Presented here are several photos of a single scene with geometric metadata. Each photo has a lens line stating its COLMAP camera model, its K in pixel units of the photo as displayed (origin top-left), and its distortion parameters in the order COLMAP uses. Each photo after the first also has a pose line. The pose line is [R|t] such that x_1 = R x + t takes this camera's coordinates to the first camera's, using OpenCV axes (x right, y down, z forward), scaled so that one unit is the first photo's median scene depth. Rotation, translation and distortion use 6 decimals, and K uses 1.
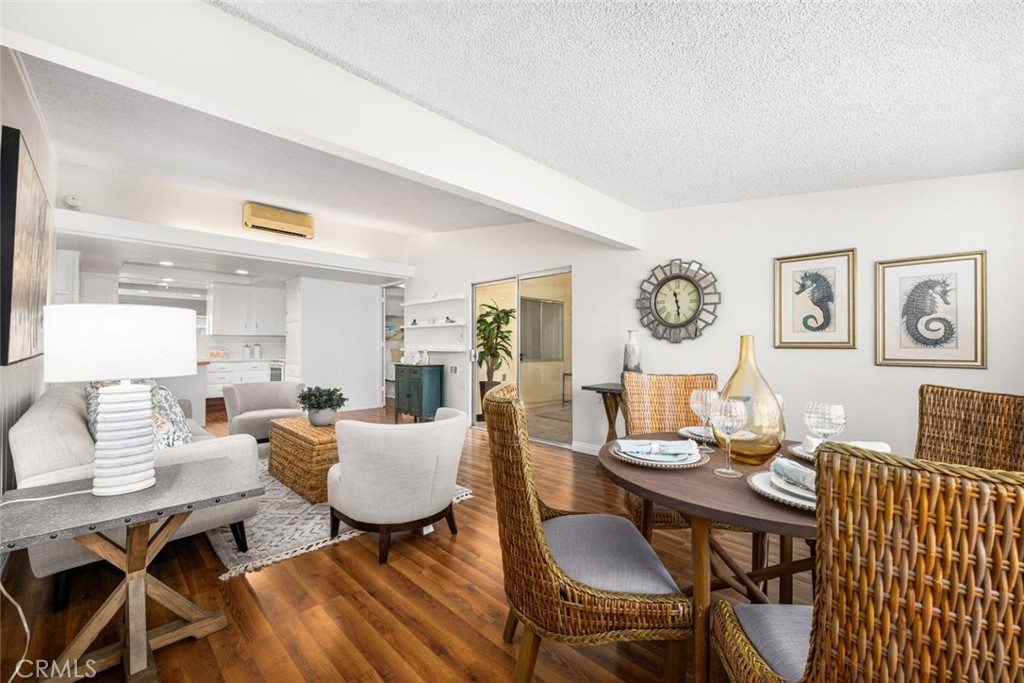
lens RADIAL K [[410.6, 0, 523.3], [0, 410.6, 343.0], [0, 0, 1]] dist [-0.001269, -0.000234]
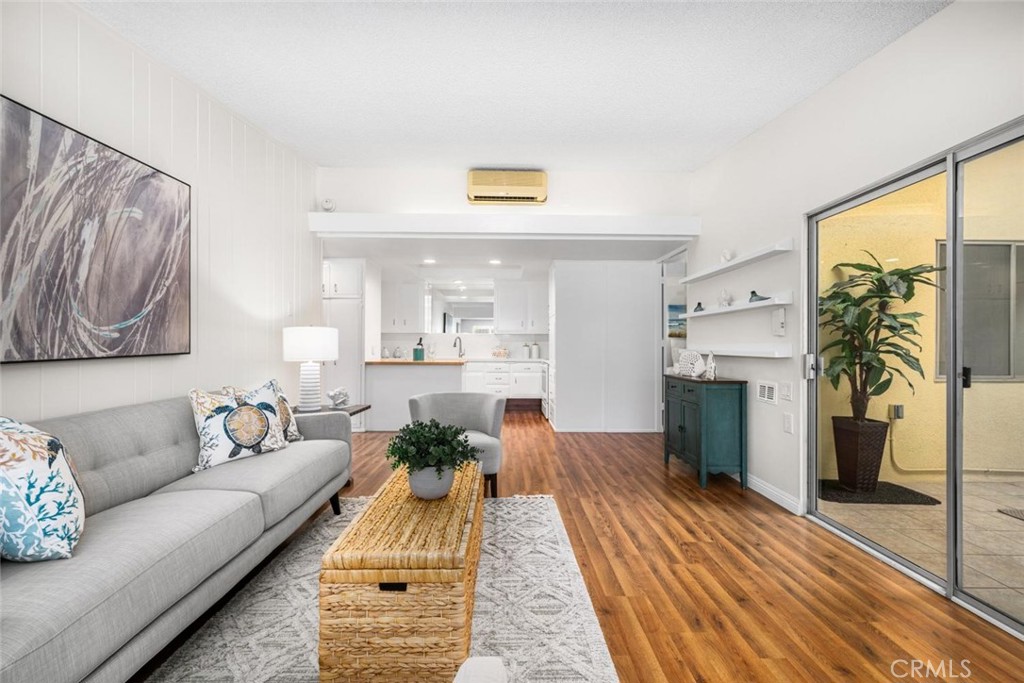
lens RADIAL K [[410.6, 0, 511.5], [0, 410.6, 345.9], [0, 0, 1]] dist [-0.001269, -0.000234]
pose [[0.700660, 0.003057, -0.713489, -0.023407], [0.003008, 0.999969, 0.007238, 0.002360], [0.713489, -0.007218, 0.700629, 0.371231]]
